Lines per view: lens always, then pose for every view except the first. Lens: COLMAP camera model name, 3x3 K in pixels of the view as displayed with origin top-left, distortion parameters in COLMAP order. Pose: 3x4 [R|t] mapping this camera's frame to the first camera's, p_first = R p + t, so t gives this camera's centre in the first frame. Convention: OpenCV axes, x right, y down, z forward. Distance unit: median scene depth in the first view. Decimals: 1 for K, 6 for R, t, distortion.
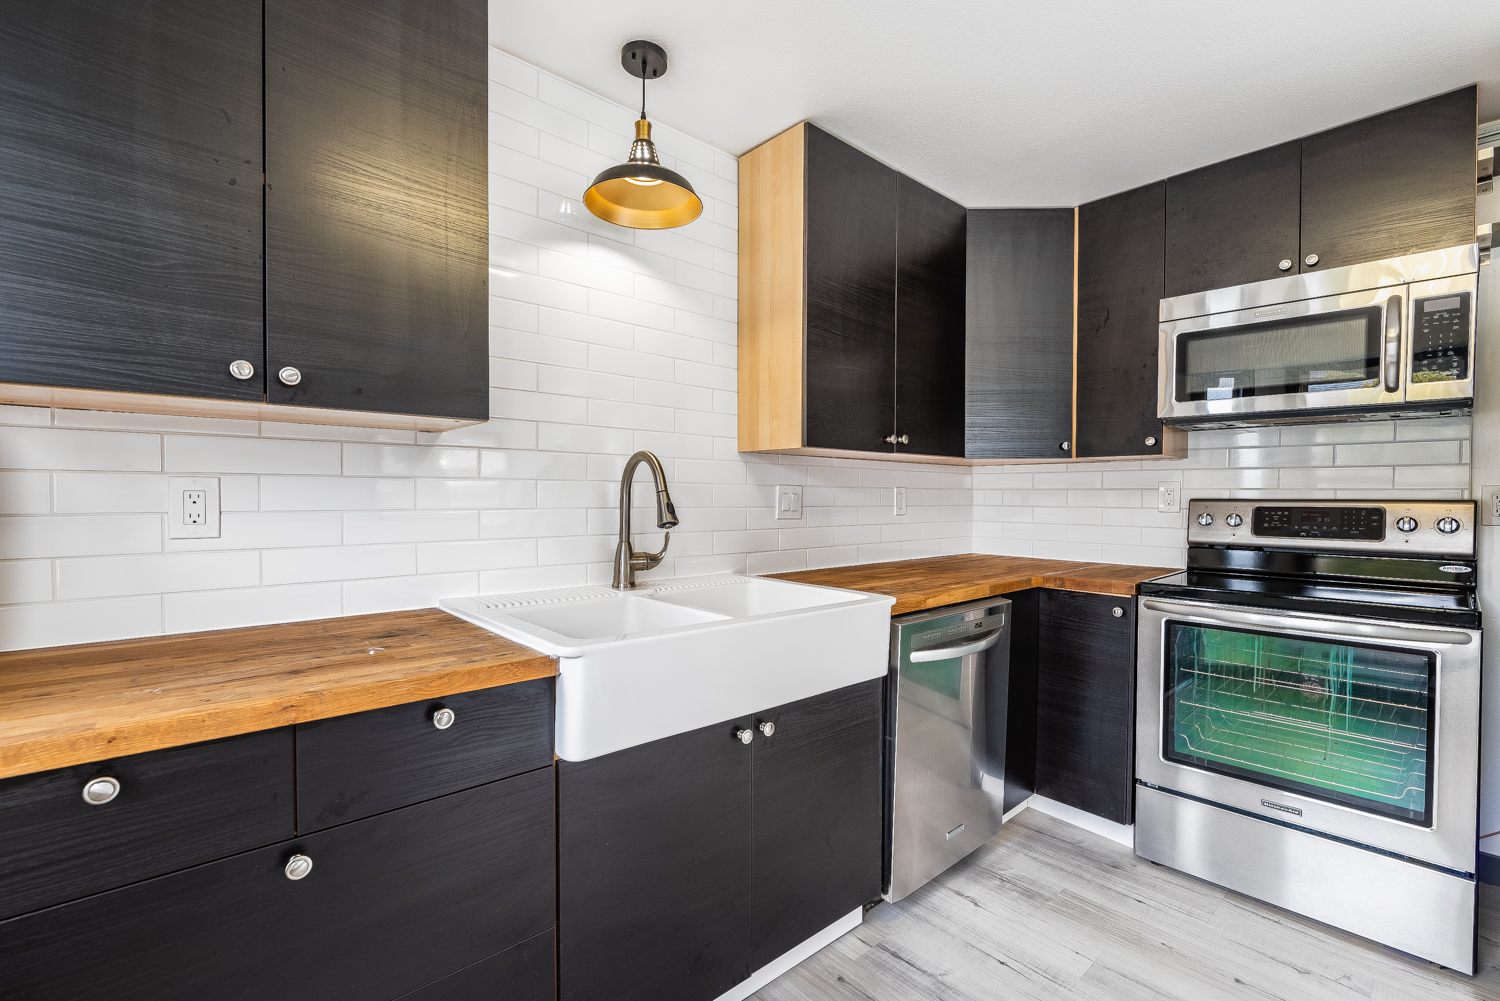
lens RADIAL K [[656.3, 0, 754.2], [0, 656.3, 507.9], [0, 0, 1]] dist [-0.003739, -0.000426]
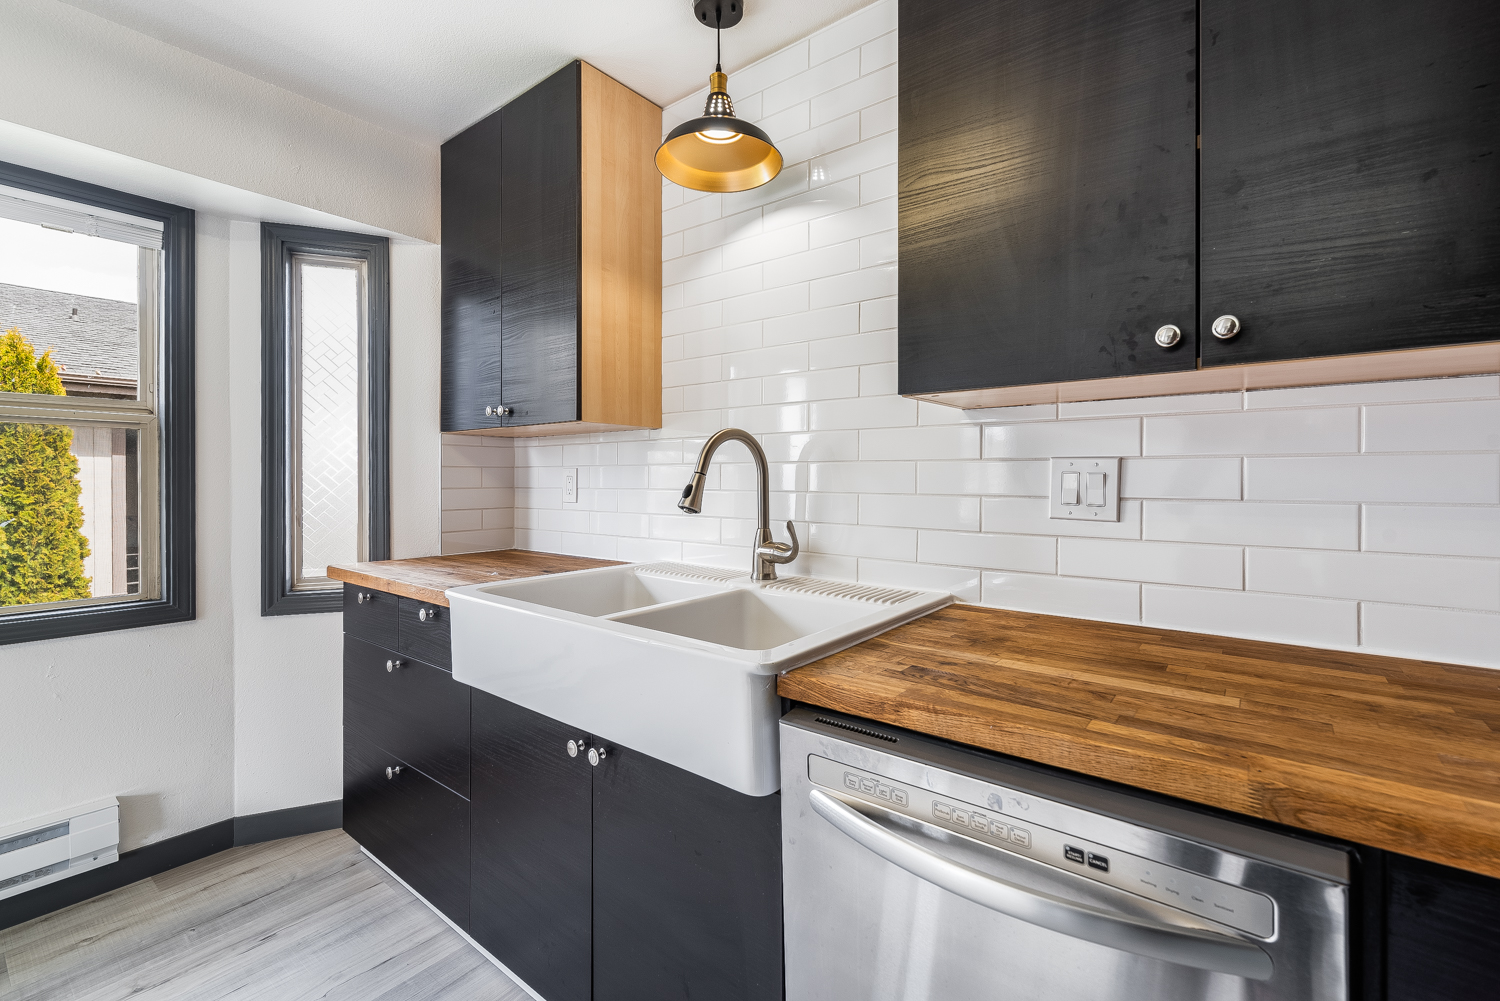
lens RADIAL K [[647.0, 0, 755.3], [0, 647.0, 482.3], [0, 0, 1]] dist [0.001061, 0.000044]
pose [[0.179290, -0.000515, -0.983796, 0.628484], [-0.020570, 0.999779, -0.004272, -0.007846], [0.983581, 0.021002, 0.179240, 0.760652]]
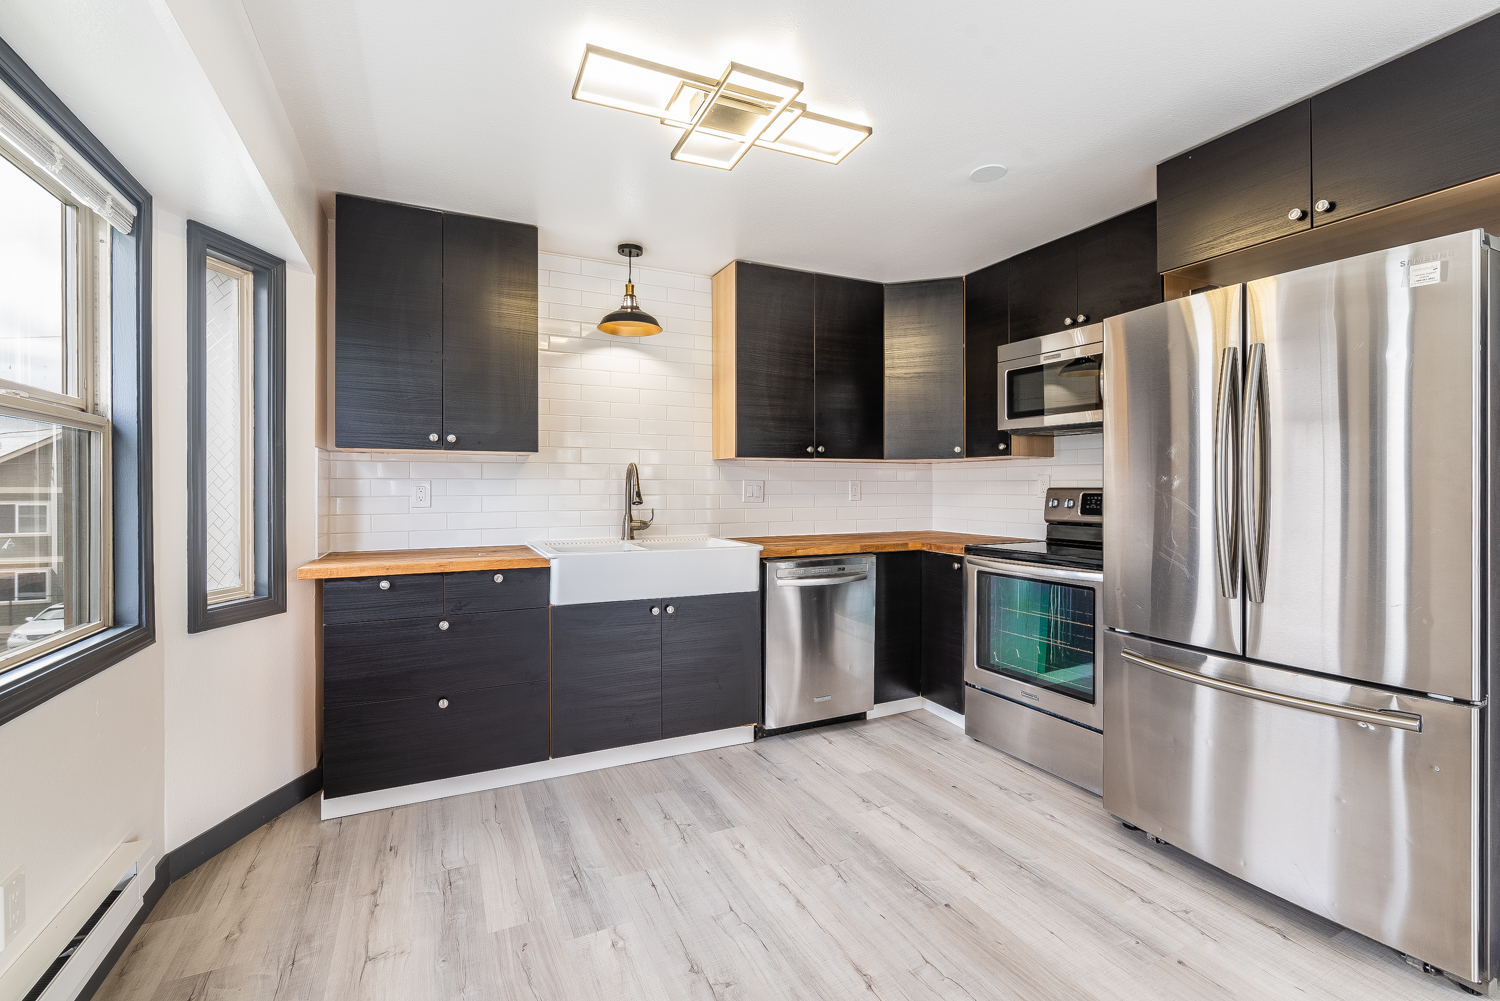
lens RADIAL K [[658.6, 0, 759.0], [0, 658.6, 486.5], [0, 0, 1]] dist [0.000674, 0.000014]
pose [[0.962222, -0.005756, -0.272206, 0.575149], [0.000118, 0.999785, -0.020725, 0.014134], [0.272267, 0.019910, 0.962016, -0.564310]]
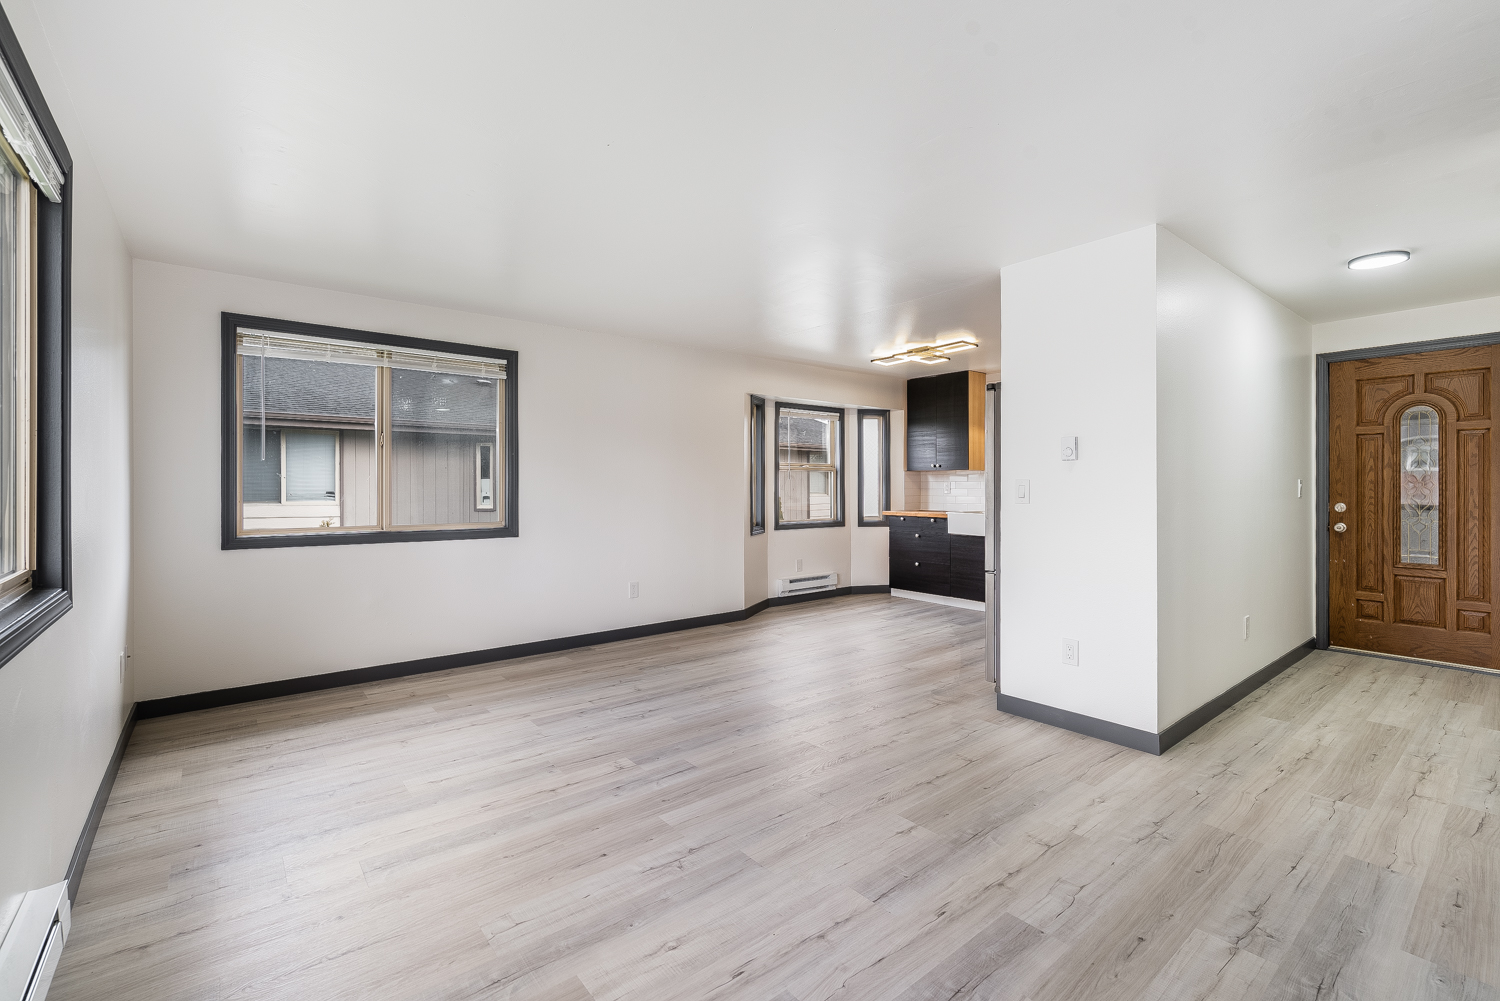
lens RADIAL K [[658.6, 0, 759.0], [0, 658.6, 486.5], [0, 0, 1]] dist [0.000674, 0.000014]
pose [[-0.050903, -0.002438, -0.998701, 3.021195], [-0.019079, 0.999817, -0.001468, 0.016470], [0.998521, 0.018980, -0.050940, -0.182220]]
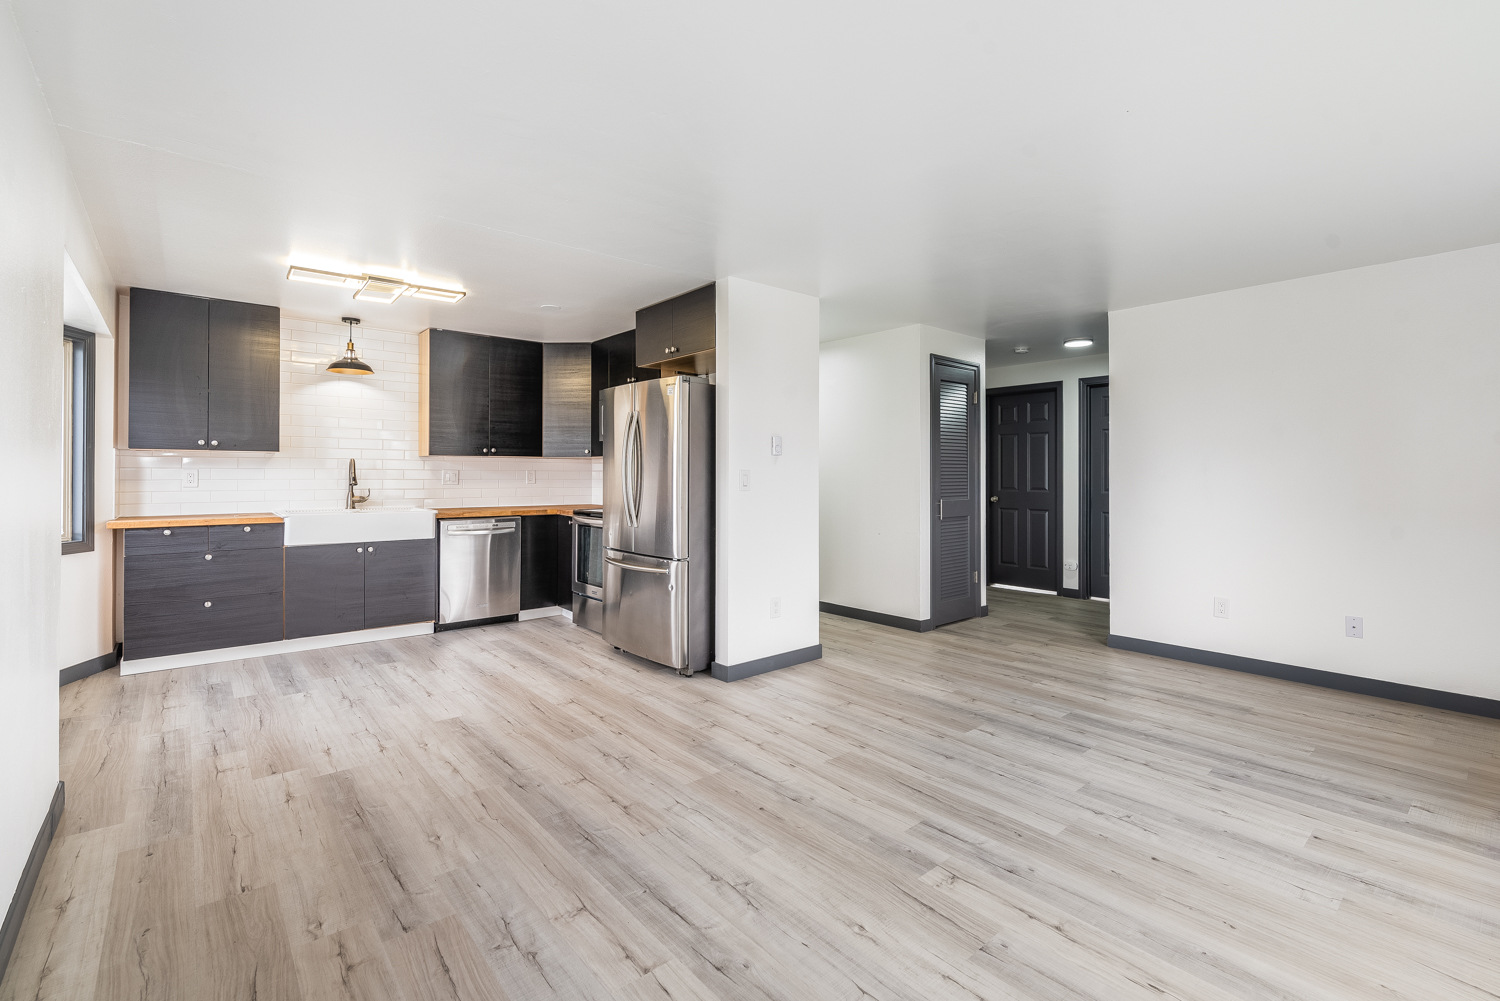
lens RADIAL K [[662.4, 0, 754.2], [0, 662.4, 472.6], [0, 0, 1]] dist [-0.000460, -0.000333]
pose [[0.999590, -0.002231, -0.028531, 1.400222], [0.001565, 0.999726, -0.023343, 0.035978], [0.028575, 0.023289, 0.999320, -1.518961]]
